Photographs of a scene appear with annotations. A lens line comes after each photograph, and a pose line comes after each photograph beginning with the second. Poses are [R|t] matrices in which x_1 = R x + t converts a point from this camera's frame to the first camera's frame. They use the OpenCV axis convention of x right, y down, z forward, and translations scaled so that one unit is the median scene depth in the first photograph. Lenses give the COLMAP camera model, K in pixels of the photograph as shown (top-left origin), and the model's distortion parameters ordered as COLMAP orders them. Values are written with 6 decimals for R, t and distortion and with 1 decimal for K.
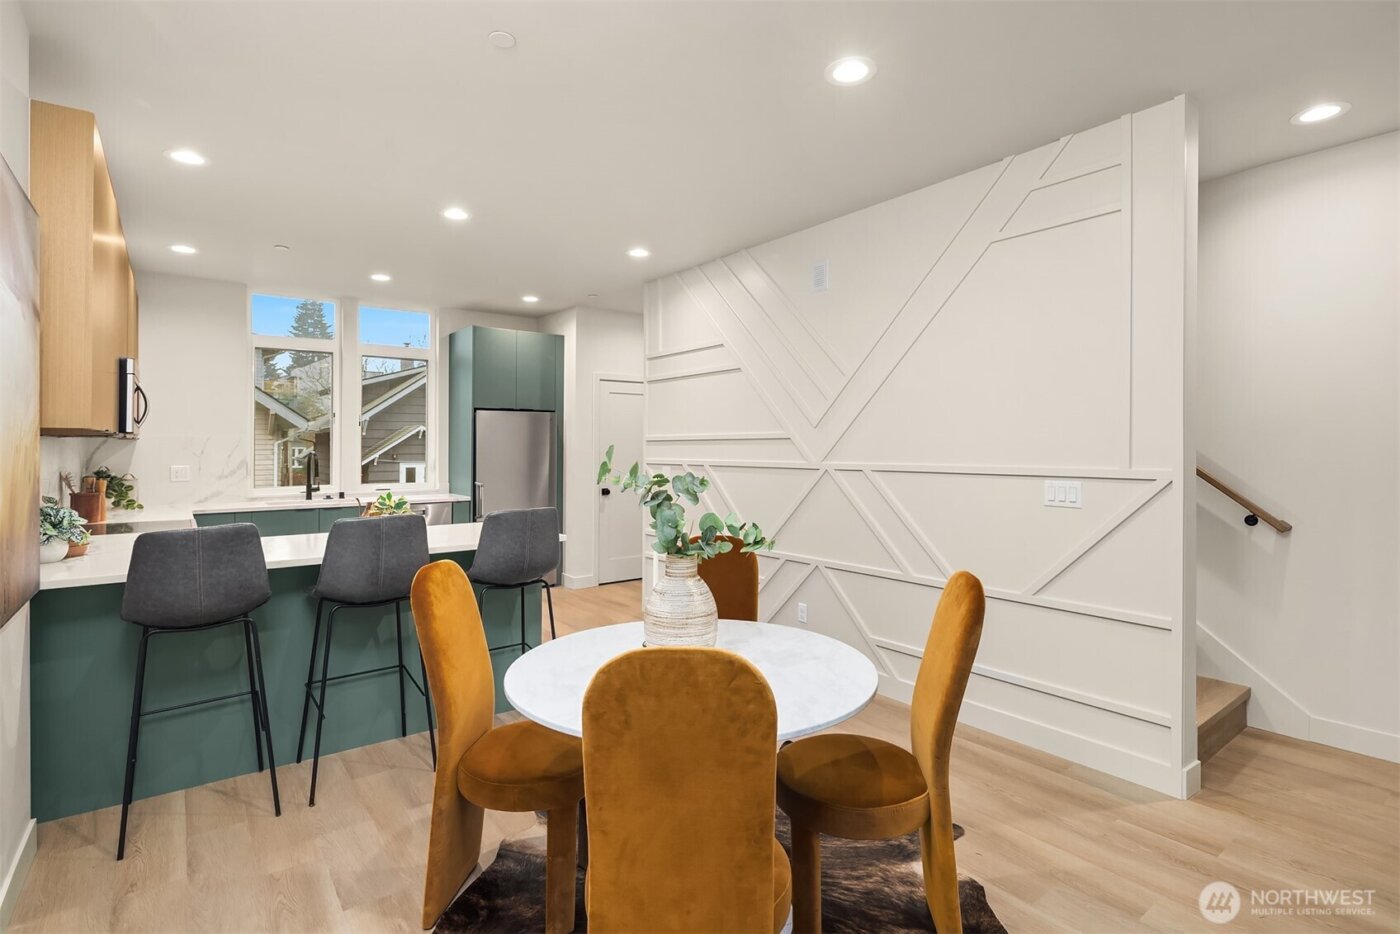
lens RADIAL K [[680.5, 0, 700.3], [0, 680.5, 441.2], [0, 0, 1]] dist [0.014145, -0.015590]
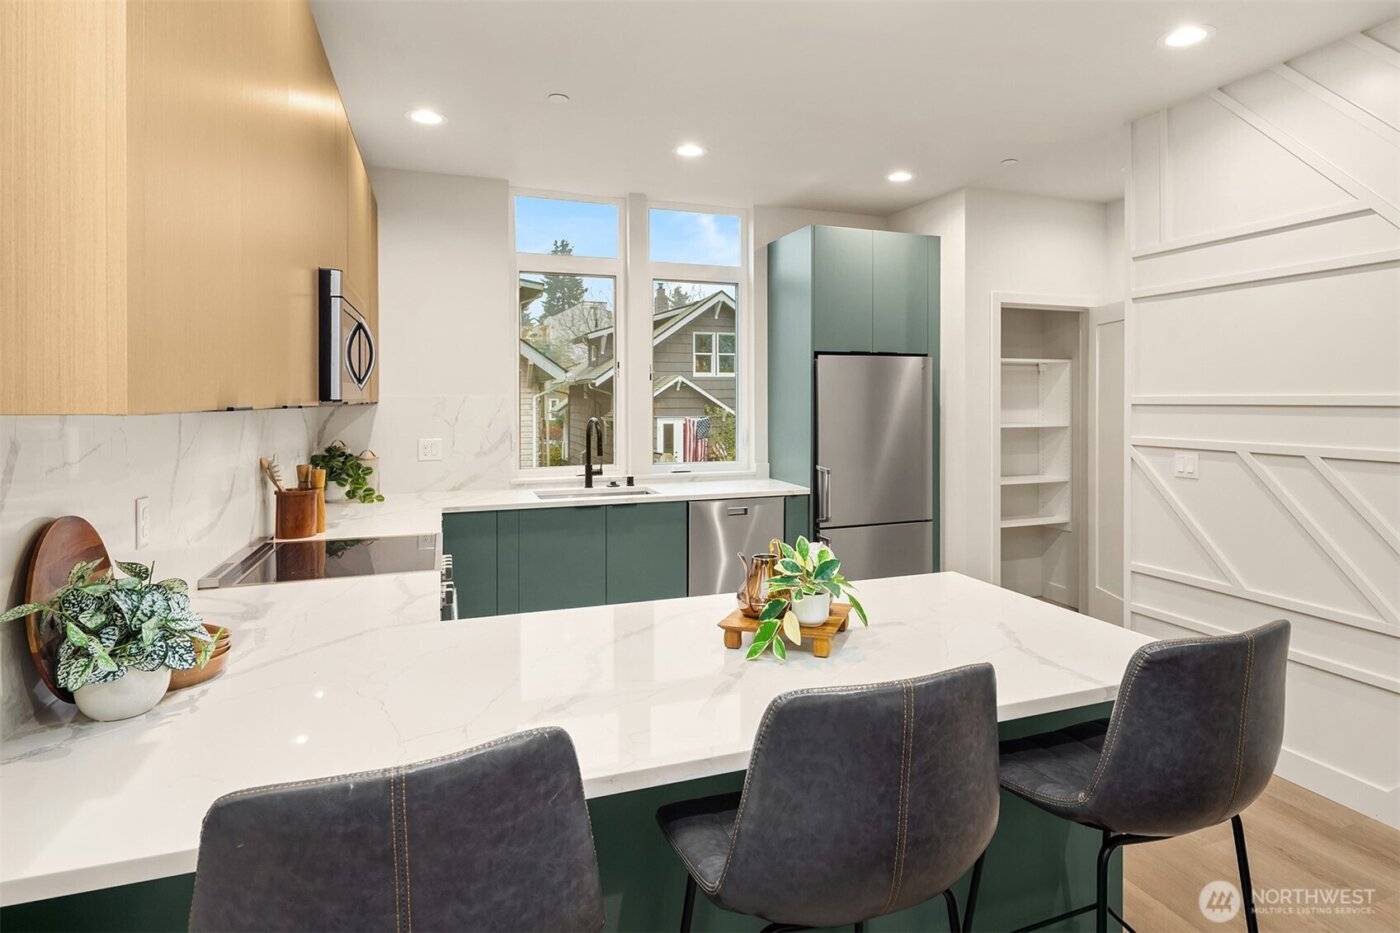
lens RADIAL K [[766.8, 0, 744.1], [0, 766.8, 401.9], [0, 0, 1]] dist [-0.000687, -0.000508]
pose [[0.960230, 0.001735, -0.279205, -0.209682], [0.002399, 0.999893, 0.014462, -0.012771], [0.279200, -0.014557, 0.960123, 0.303712]]
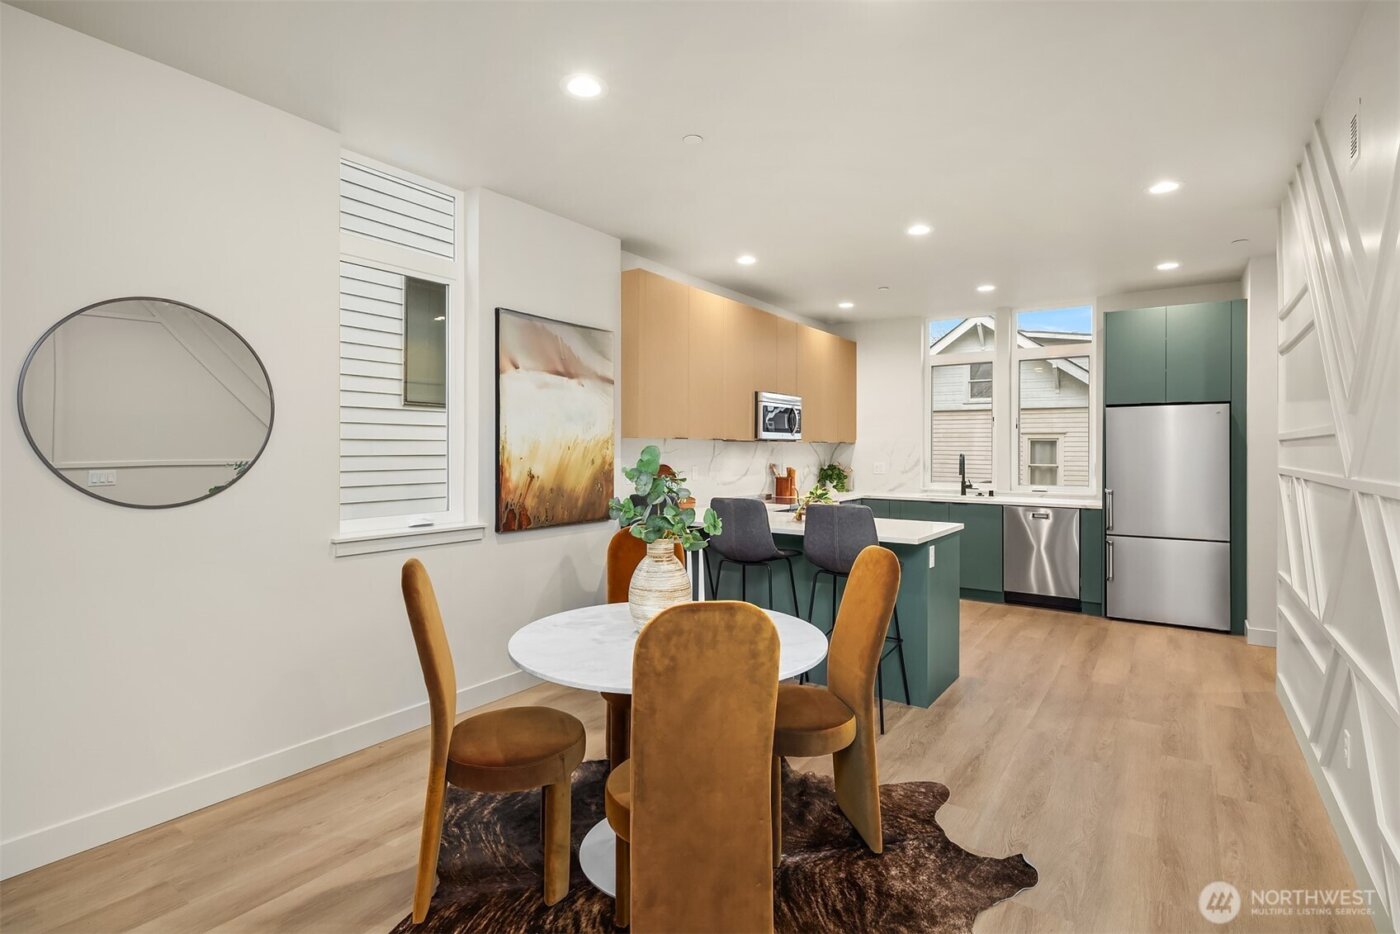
lens RADIAL K [[680.5, 0, 700.3], [0, 680.5, 441.2], [0, 0, 1]] dist [0.014145, -0.015590]
pose [[0.300182, -0.008790, -0.953841, 0.391692], [0.004956, 0.999958, -0.007656, 0.002747], [0.953869, -0.002429, 0.300213, 0.249767]]
